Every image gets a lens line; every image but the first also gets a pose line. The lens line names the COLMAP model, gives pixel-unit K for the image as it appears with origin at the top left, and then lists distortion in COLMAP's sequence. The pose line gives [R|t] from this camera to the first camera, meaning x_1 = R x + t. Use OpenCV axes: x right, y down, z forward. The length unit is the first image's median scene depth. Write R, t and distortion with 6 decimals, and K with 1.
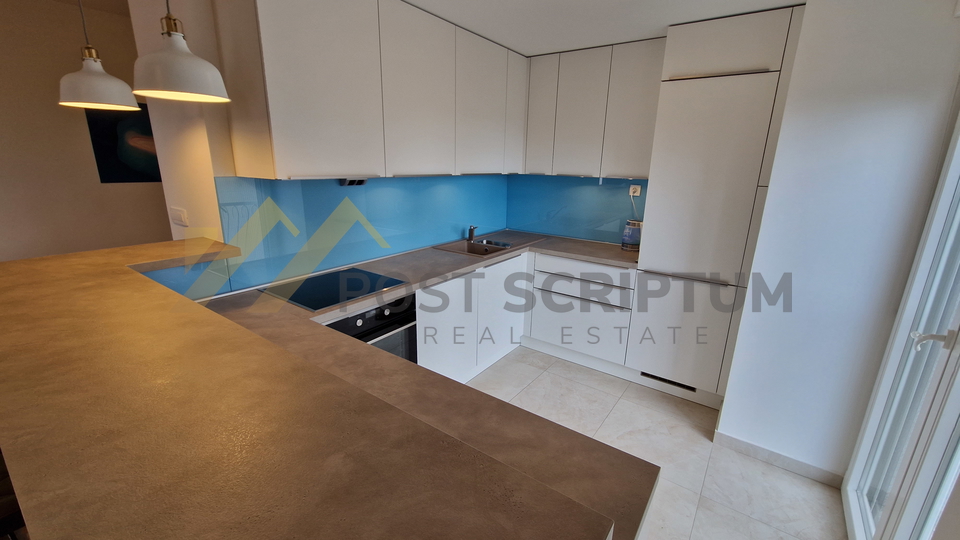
lens RADIAL K [[389.8, 0, 484.5], [0, 389.8, 266.9], [0, 0, 1]] dist [0.006019, -0.004210]
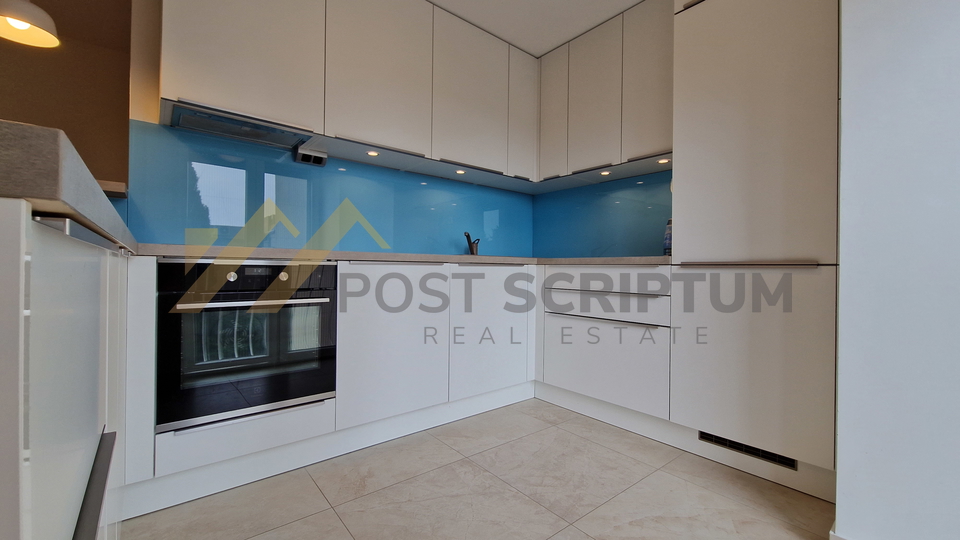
lens RADIAL K [[389.8, 0, 501.5], [0, 389.8, 270.8], [0, 0, 1]] dist [0.006019, -0.004210]
pose [[0.970717, -0.015877, -0.239702, 0.261883], [-0.051919, 0.960365, -0.273869, 0.218955], [0.234549, 0.278294, 0.931418, 0.283937]]
